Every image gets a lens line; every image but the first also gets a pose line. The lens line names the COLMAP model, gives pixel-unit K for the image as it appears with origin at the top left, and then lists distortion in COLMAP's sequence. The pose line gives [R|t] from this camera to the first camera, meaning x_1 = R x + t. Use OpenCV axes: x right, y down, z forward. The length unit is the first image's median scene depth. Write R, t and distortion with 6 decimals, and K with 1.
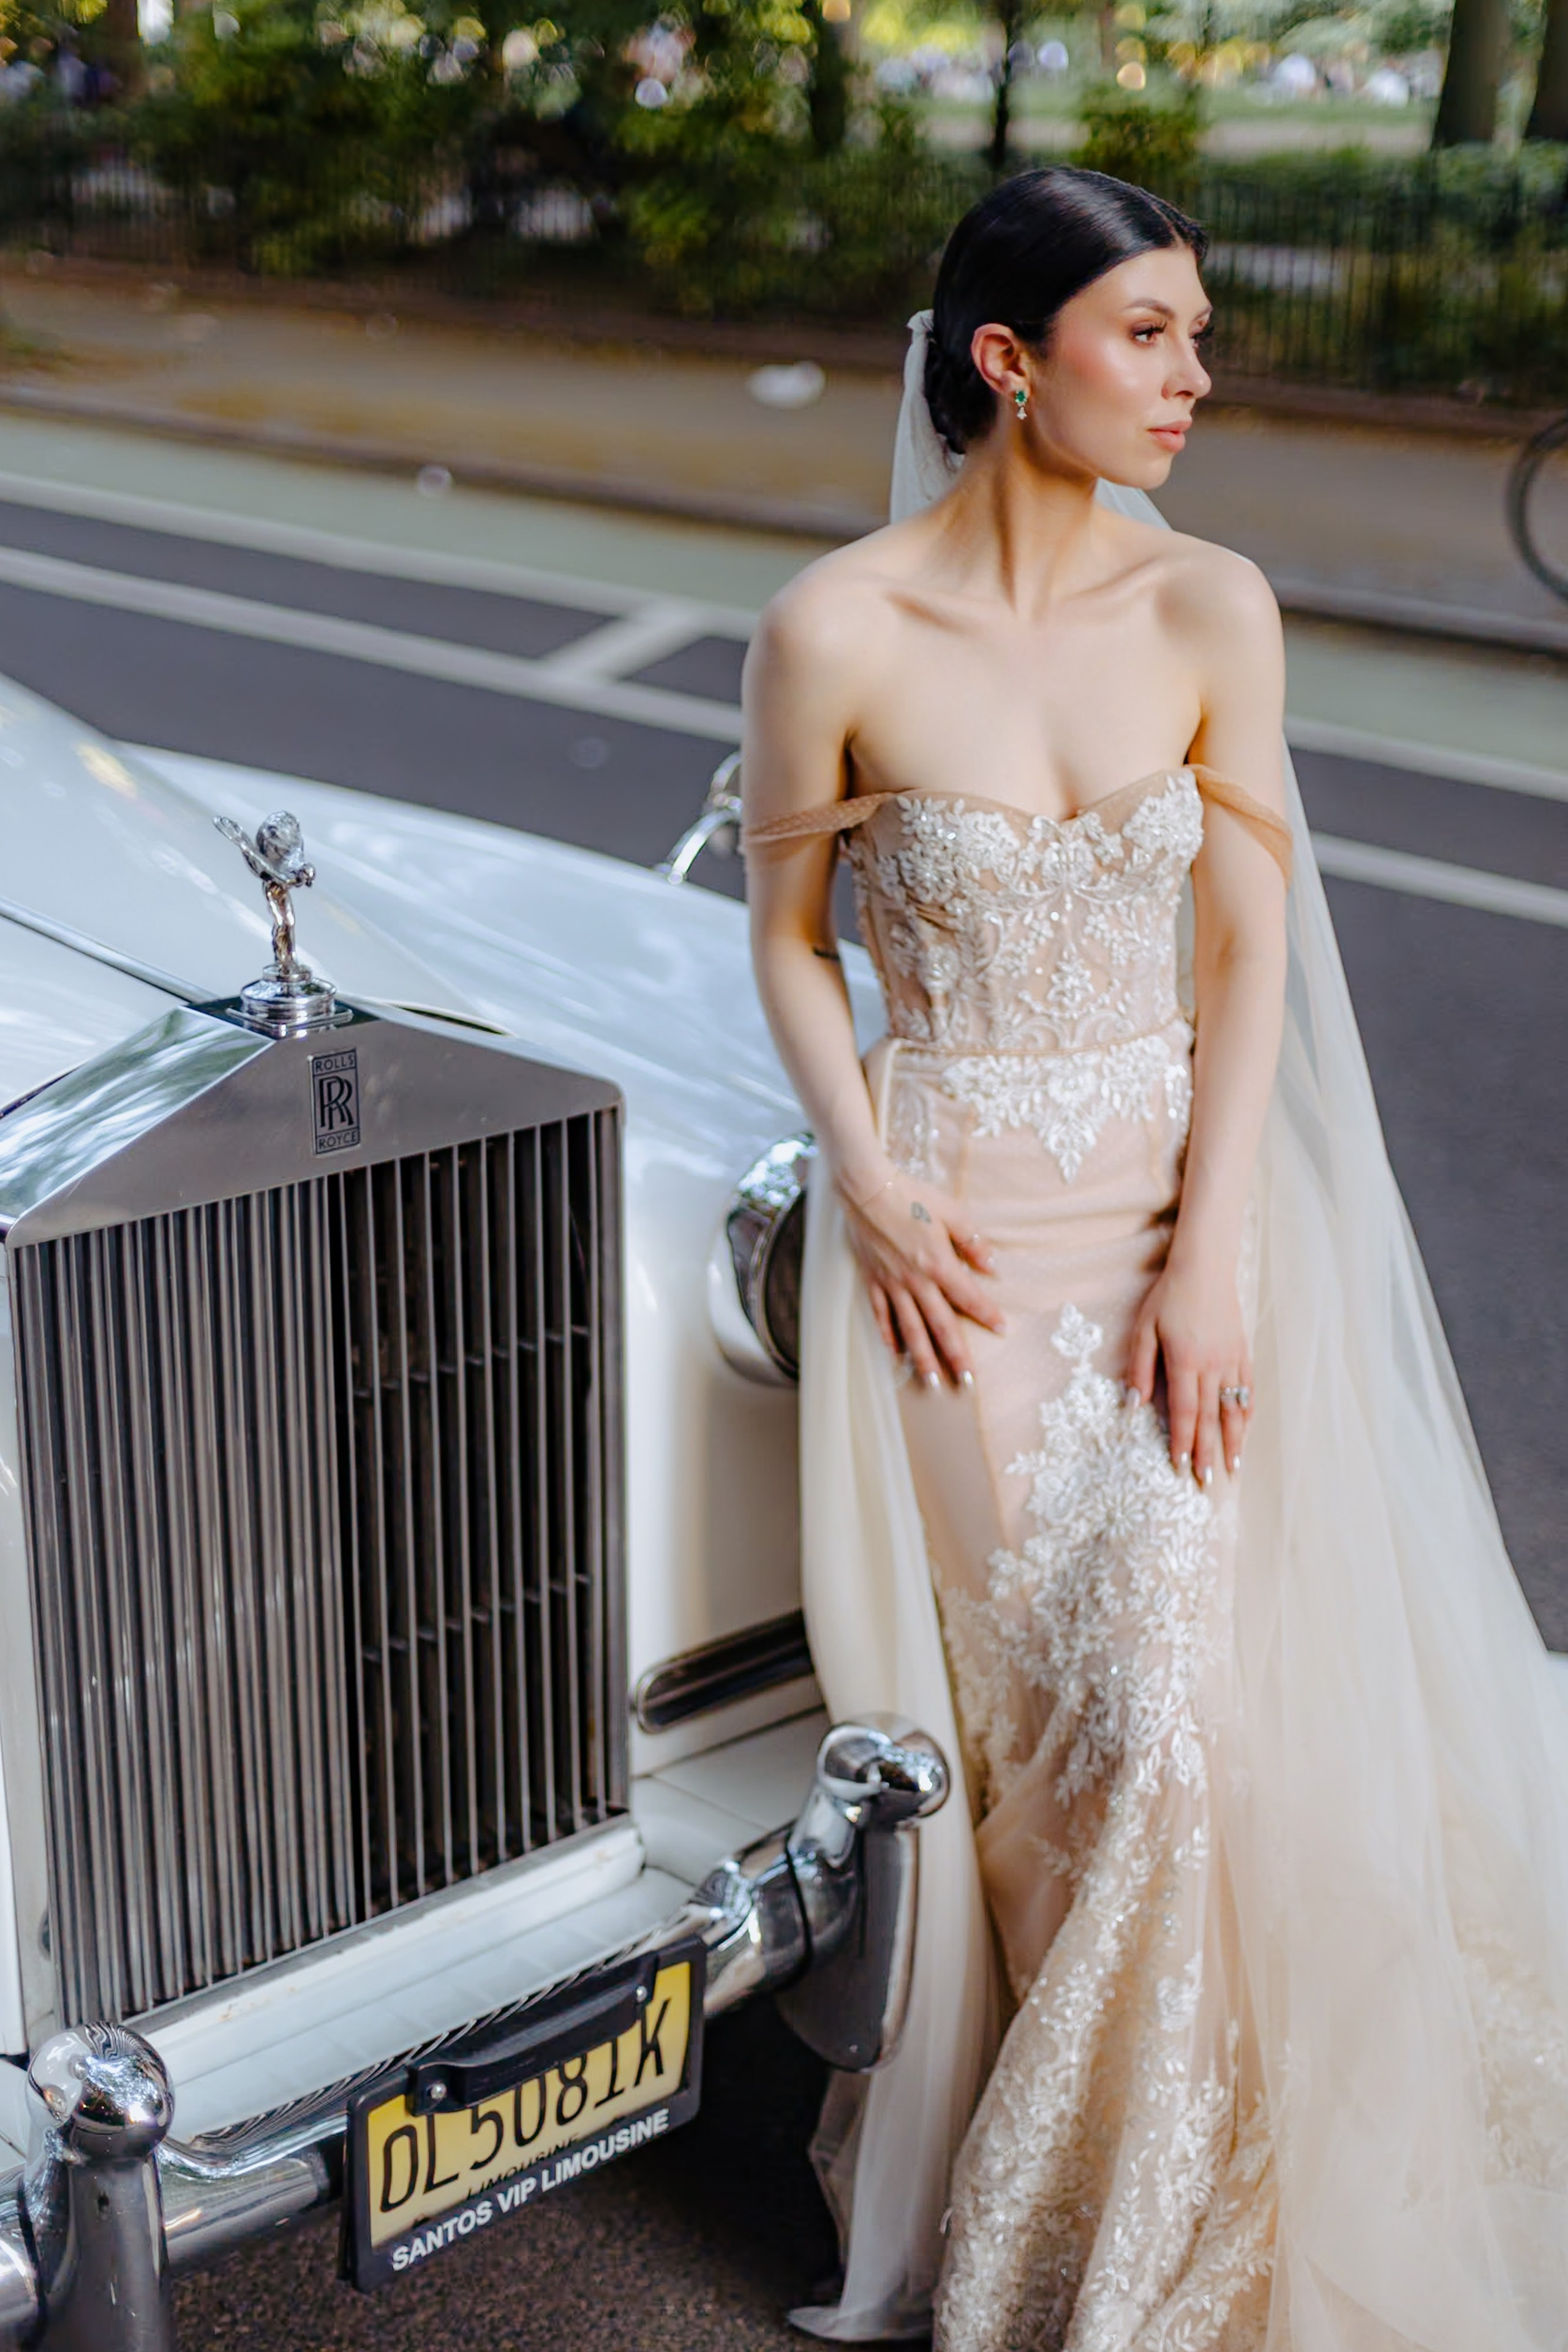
lens RADIAL K [[3329.4, 0, 784.0], [0, 3329.4, 1176.0], [0, 0, 1]] dist [-0.095513, -0.017901]
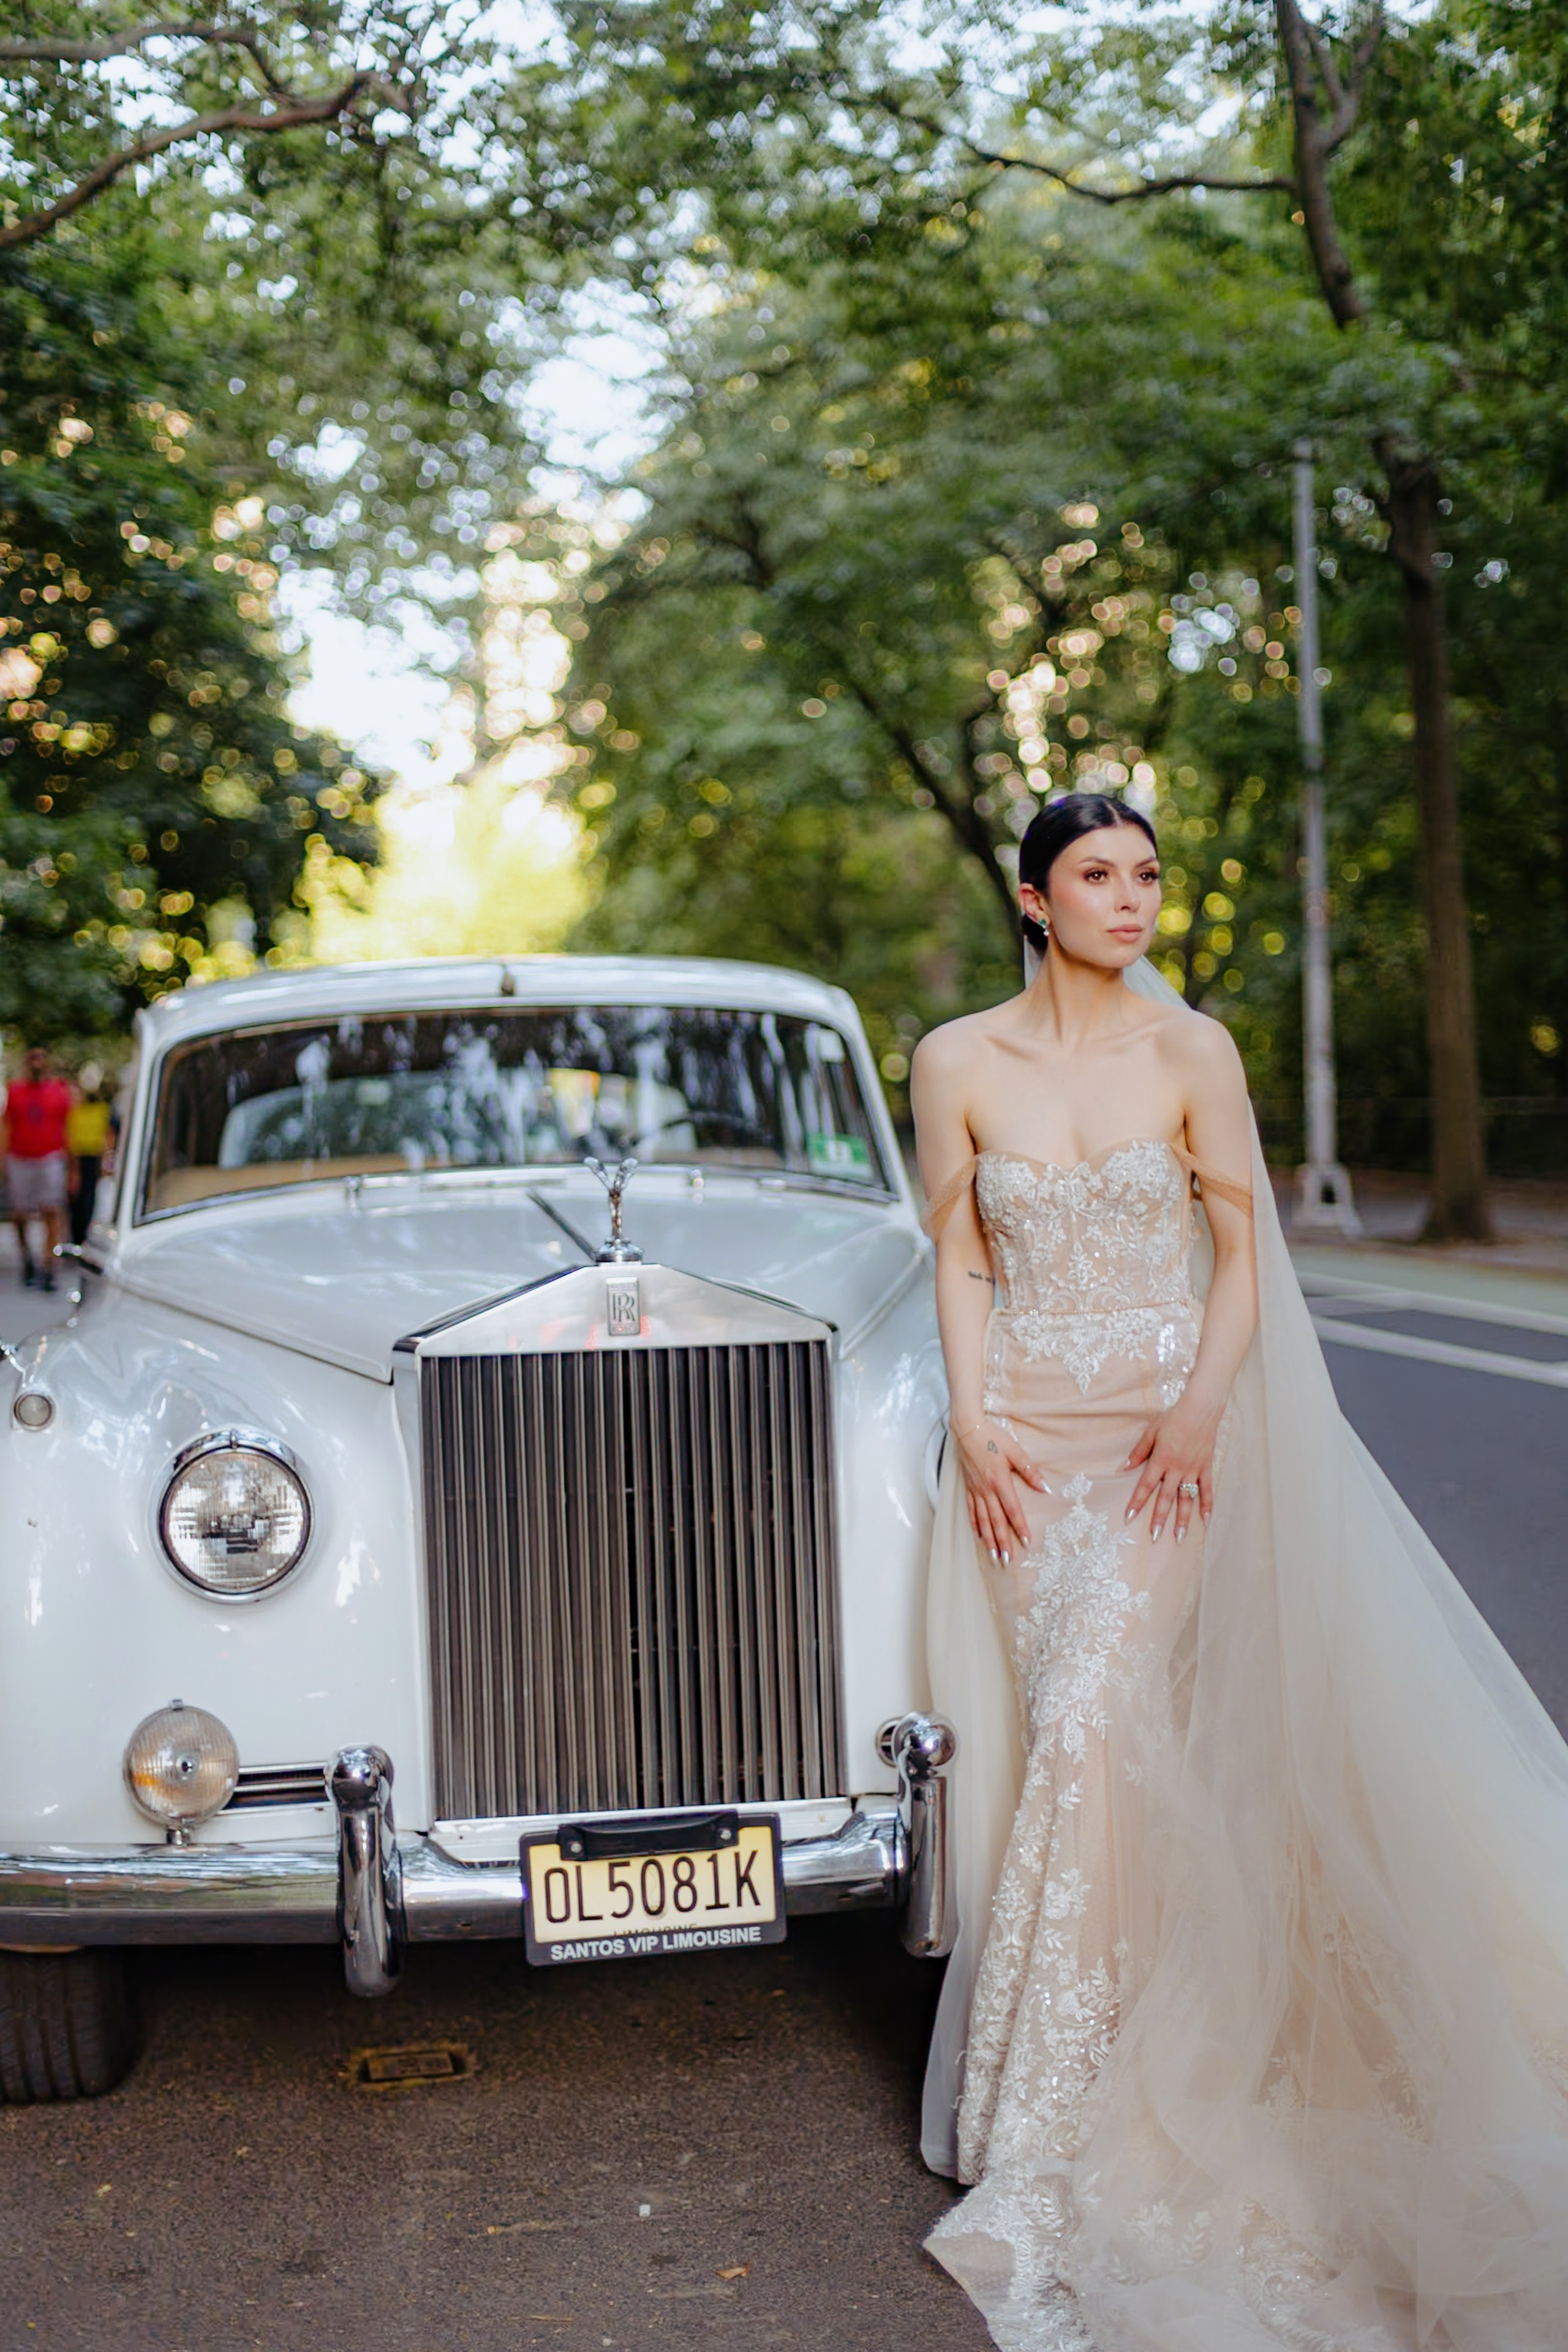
lens RADIAL K [[3419.1, 0, 784.0], [0, 3419.1, 1176.0], [0, 0, 1]] dist [0.010220, -0.041146]
pose [[0.817186, -0.047358, -0.574425, 0.948107], [-0.122968, 0.959348, -0.254028, 0.348098], [0.563103, 0.278224, 0.778143, -0.407413]]
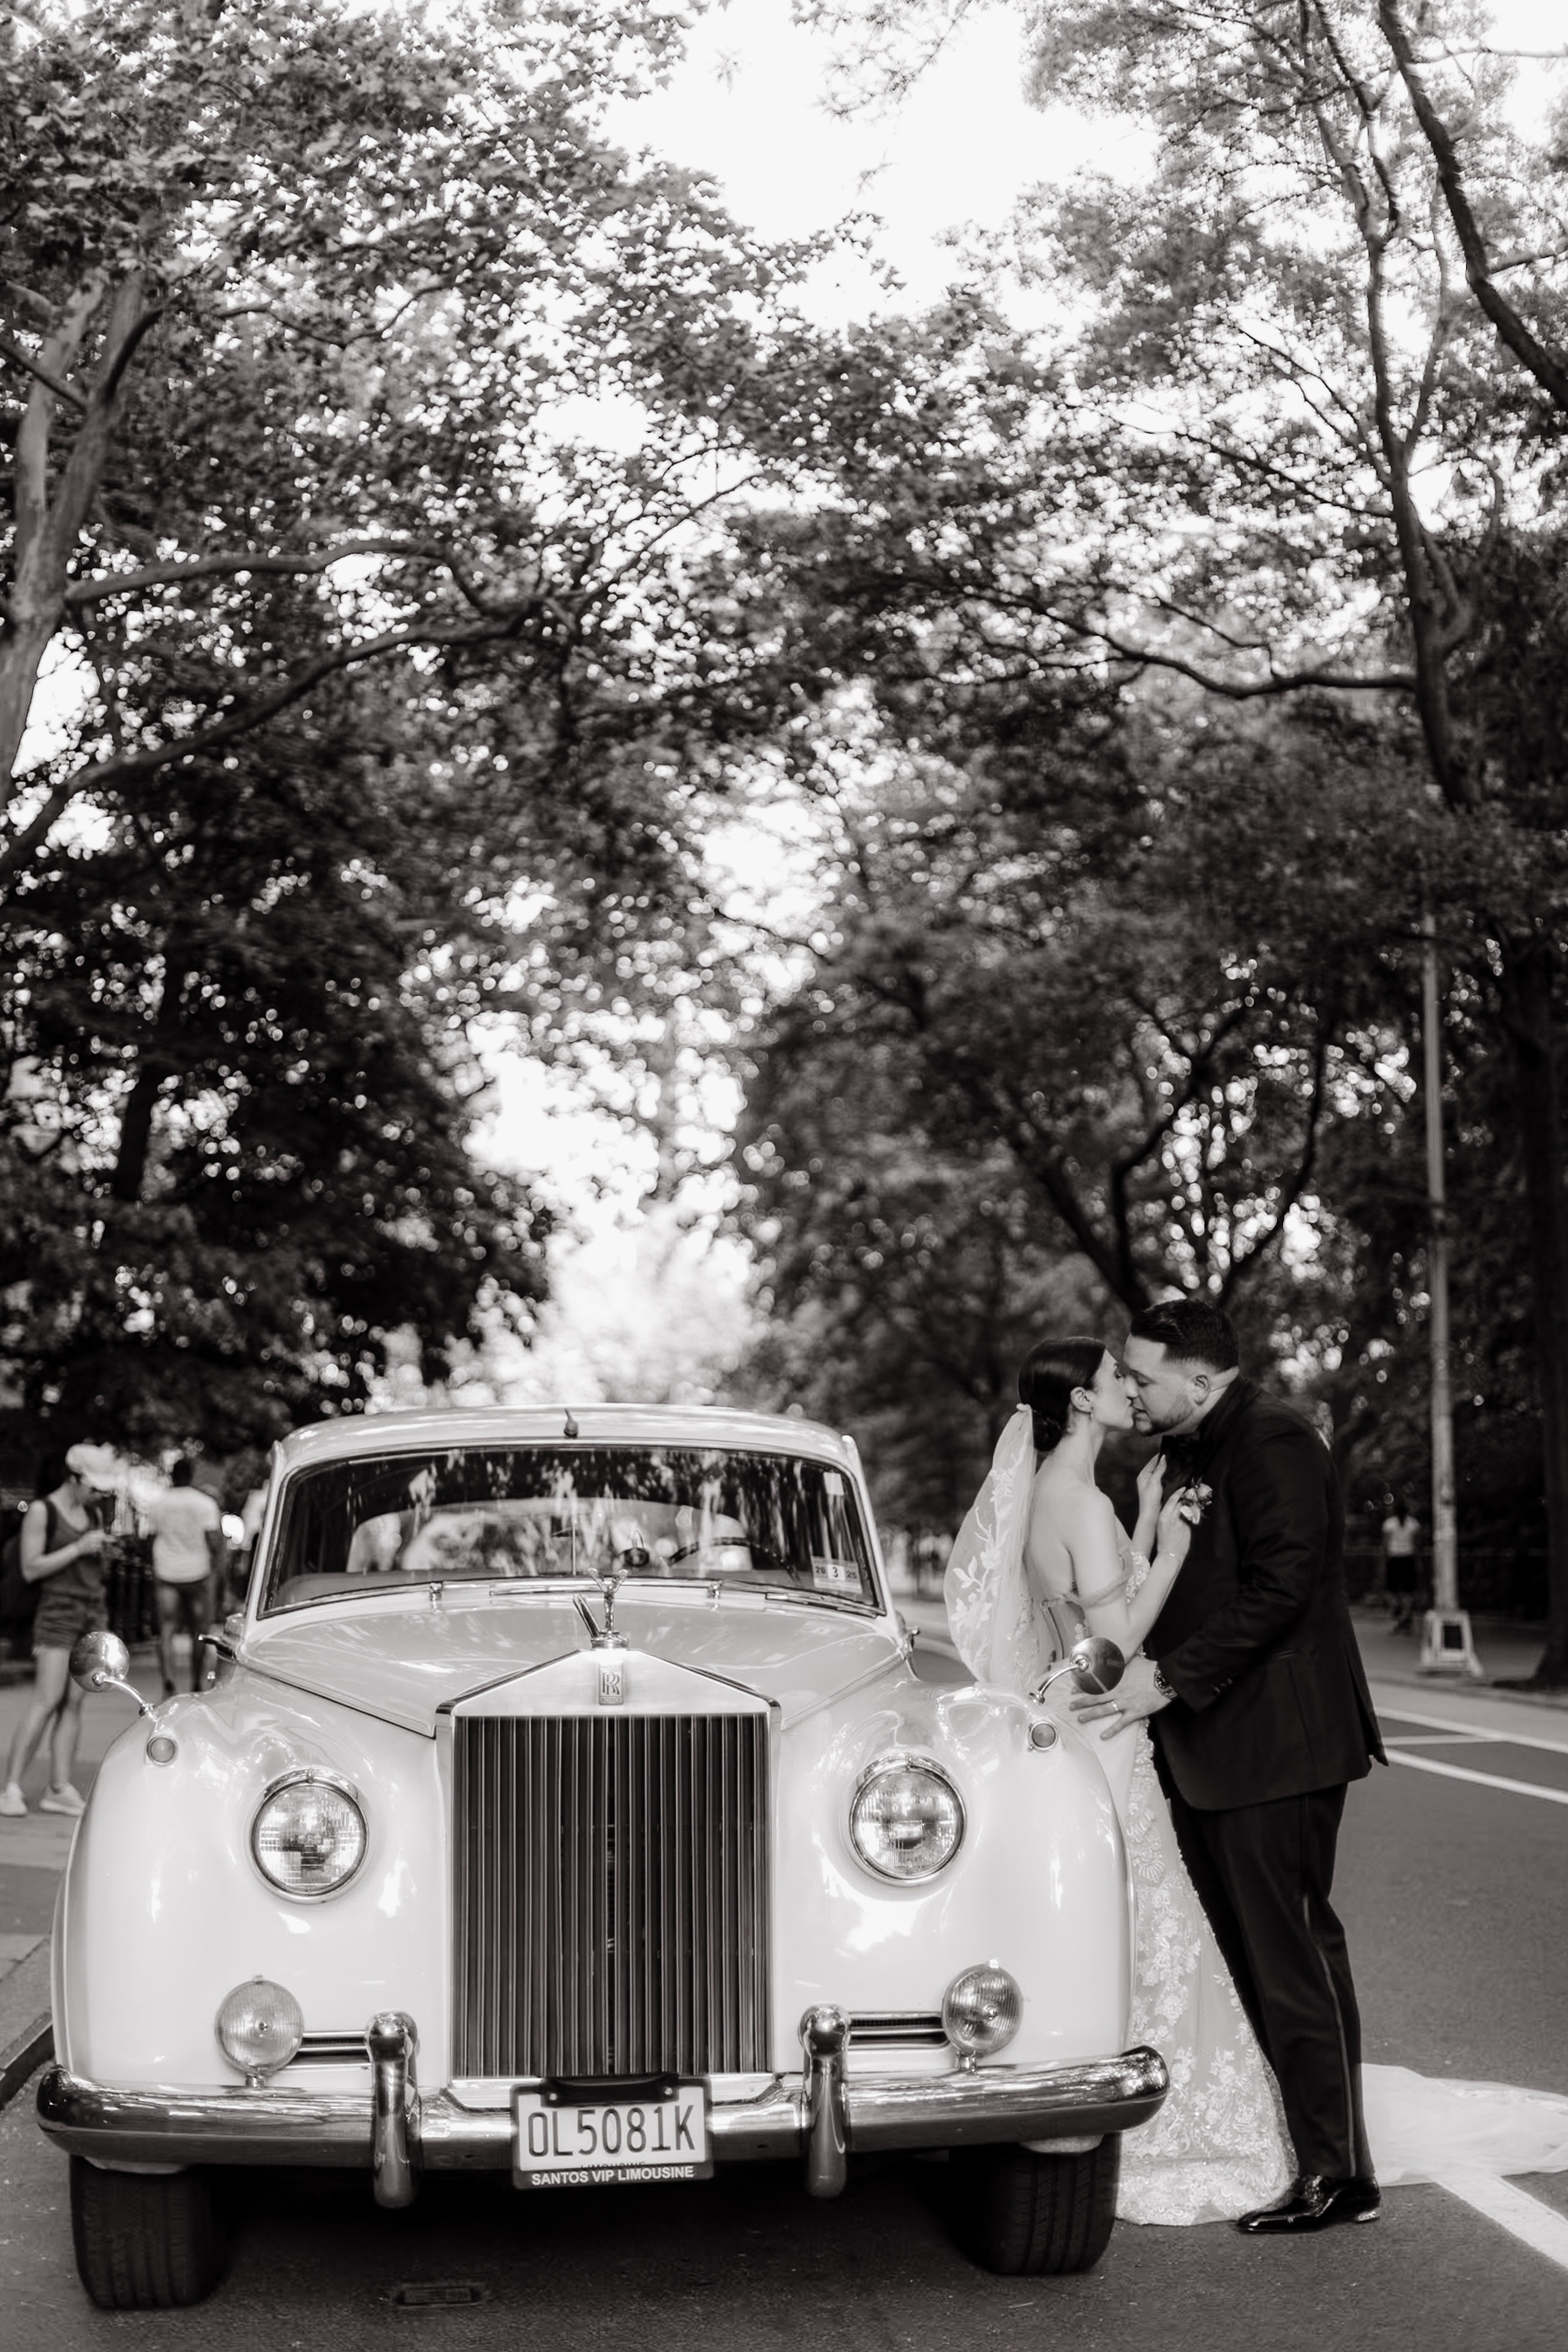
lens RADIAL K [[3397.1, 0, 784.0], [0, 3397.1, 1176.0], [0, 0, 1]] dist [-0.014969, 0.081842]
pose [[0.787636, -0.103582, -0.607372, 1.379384], [-0.160418, 0.917295, -0.364466, 0.476381], [0.594891, 0.384500, 0.705878, -0.739513]]
